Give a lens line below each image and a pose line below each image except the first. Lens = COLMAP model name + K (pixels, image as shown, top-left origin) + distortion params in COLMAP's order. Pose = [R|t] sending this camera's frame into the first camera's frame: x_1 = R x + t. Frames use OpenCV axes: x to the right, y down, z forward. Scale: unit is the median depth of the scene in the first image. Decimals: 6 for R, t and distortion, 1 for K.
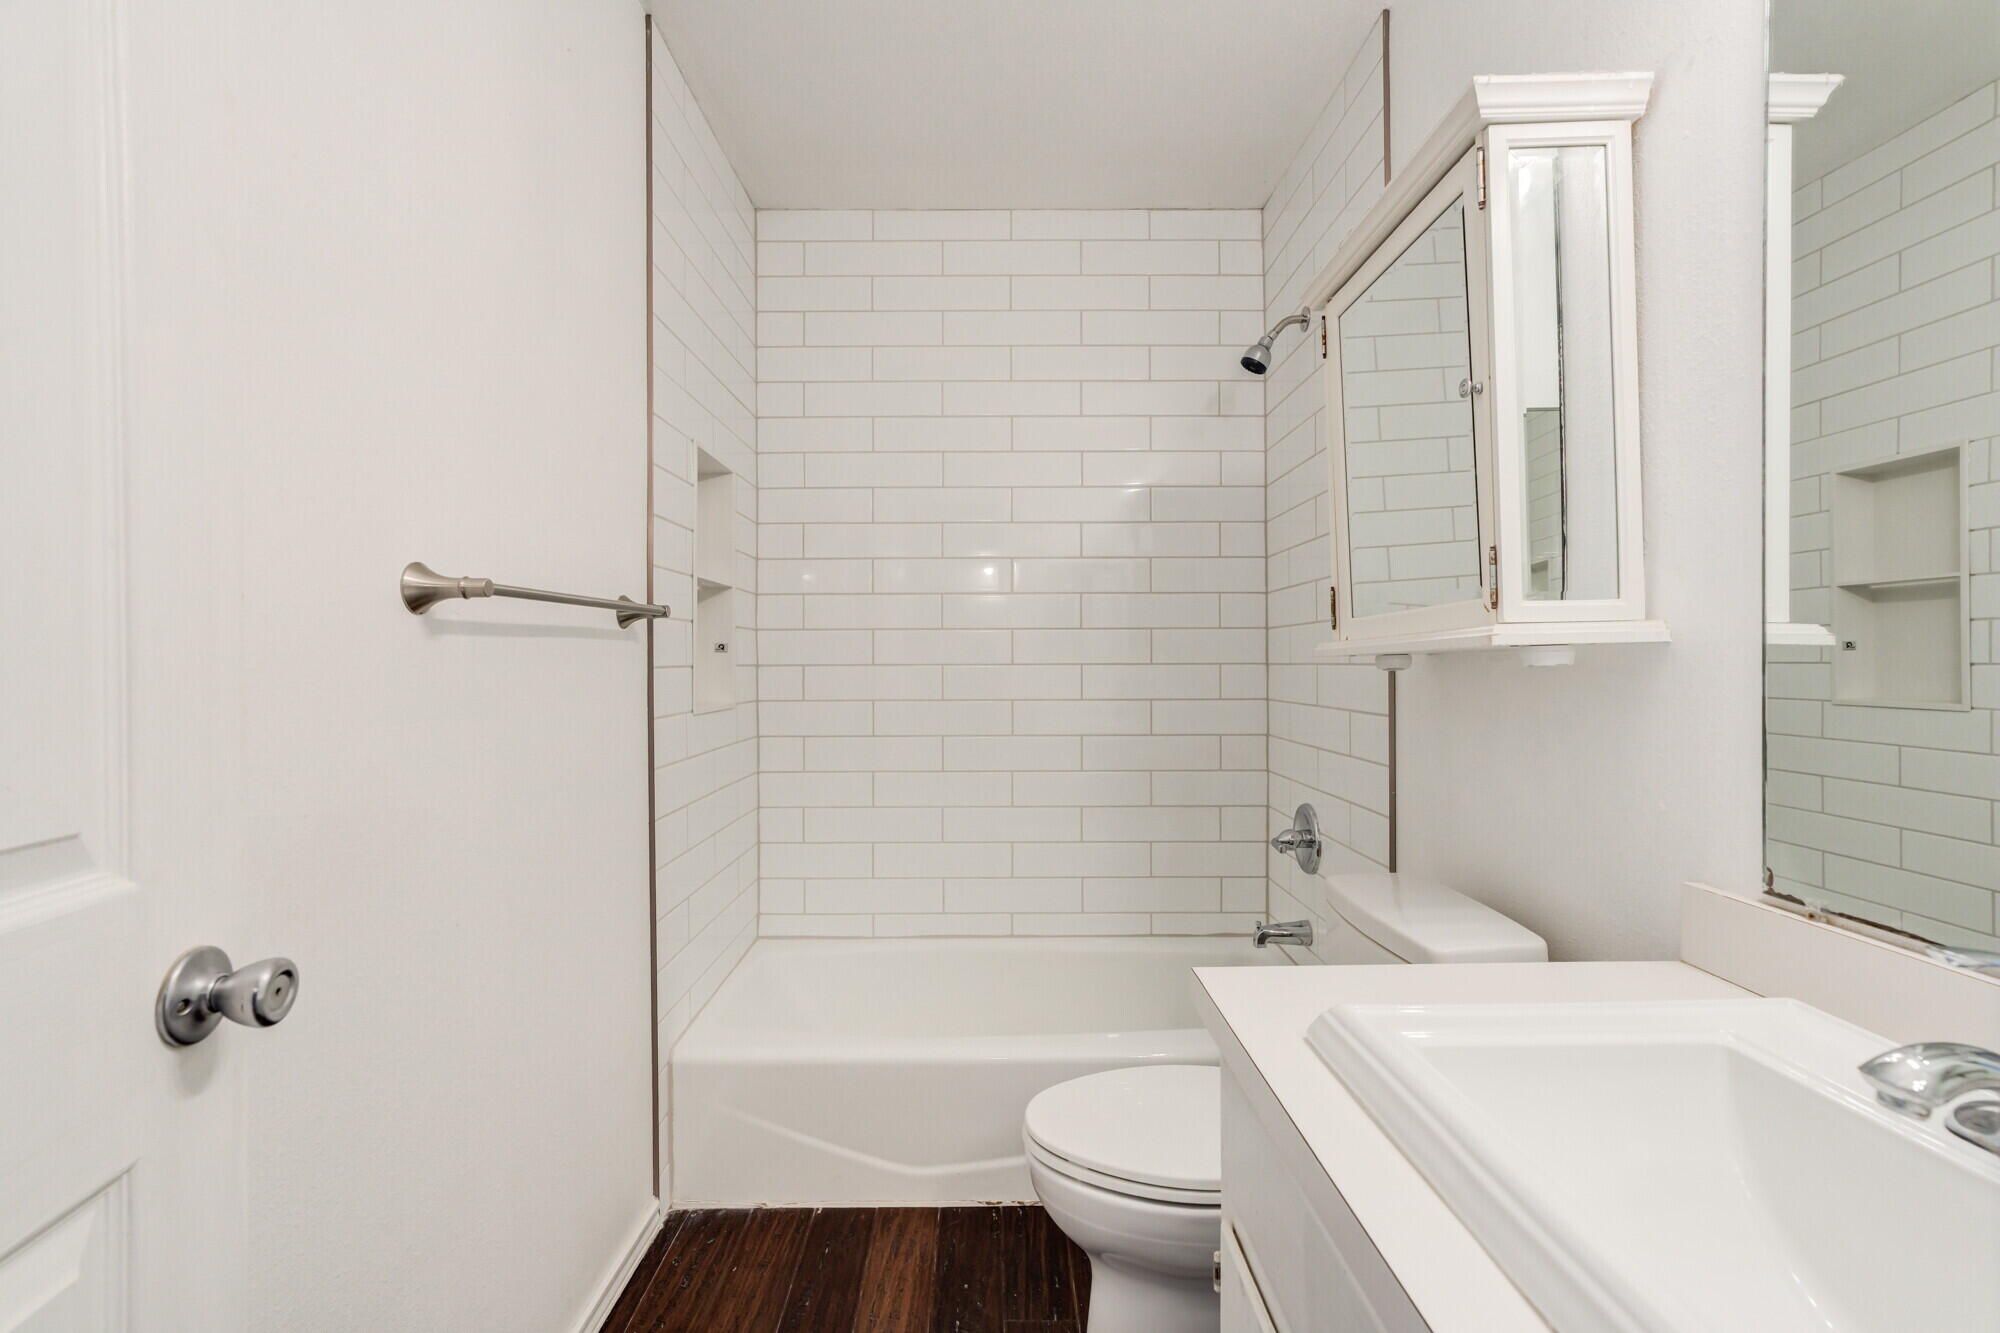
lens RADIAL K [[917.3, 0, 1000.0], [0, 917.3, 666.5], [0, 0, 1]] dist [-0.014066, 0.015385]
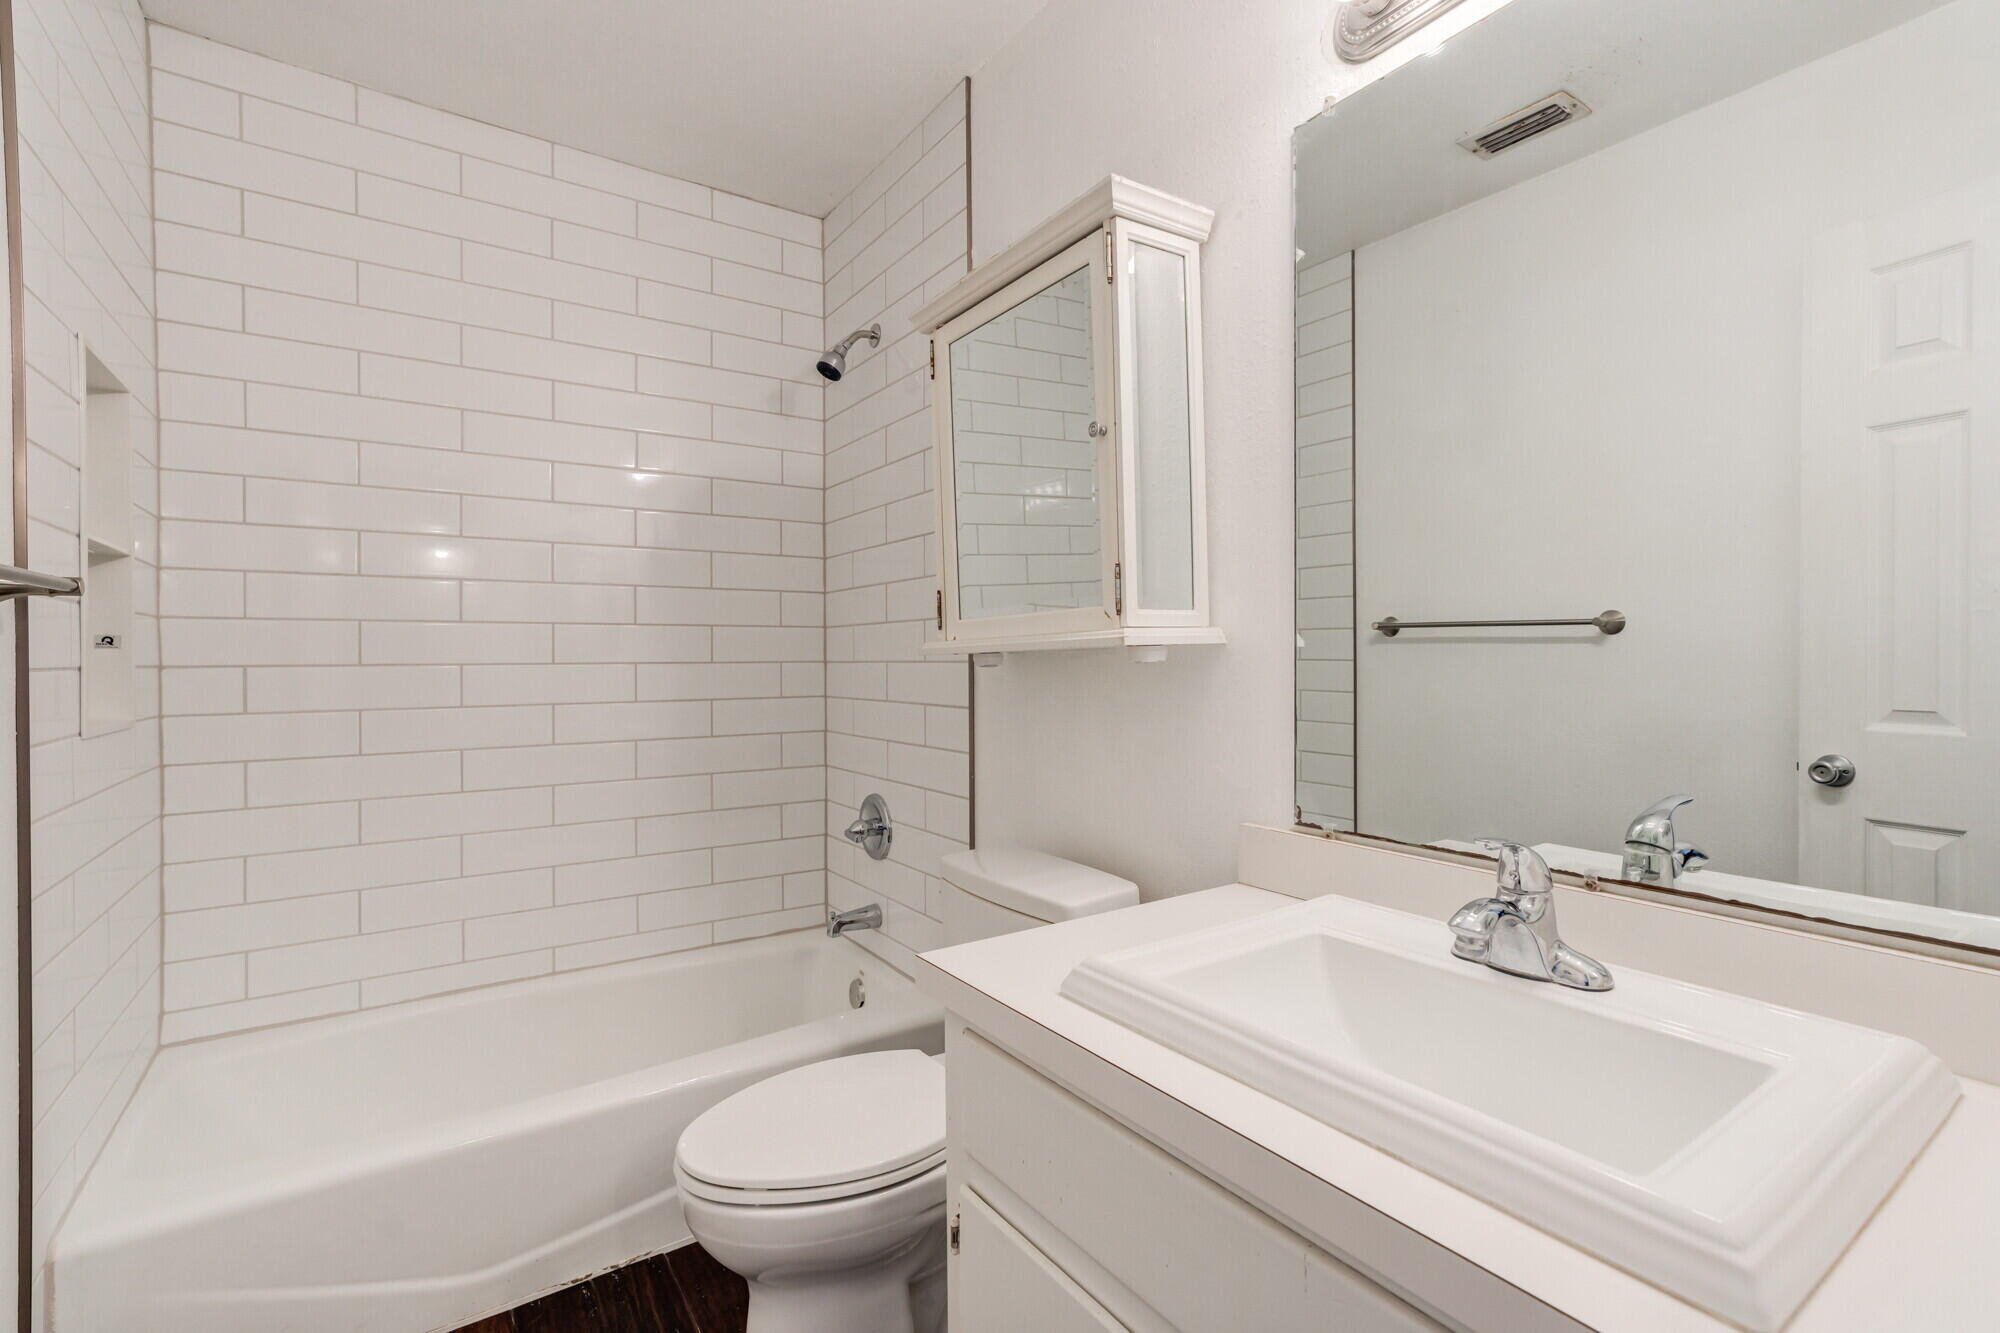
lens RADIAL K [[917.3, 0, 1000.0], [0, 917.3, 666.5], [0, 0, 1]] dist [-0.014066, 0.015385]
pose [[0.826597, -0.006156, 0.562761, -0.161891], [0.005347, 0.999981, 0.003084, 0.000153], [-0.562769, 0.000461, 0.826614, 0.049430]]
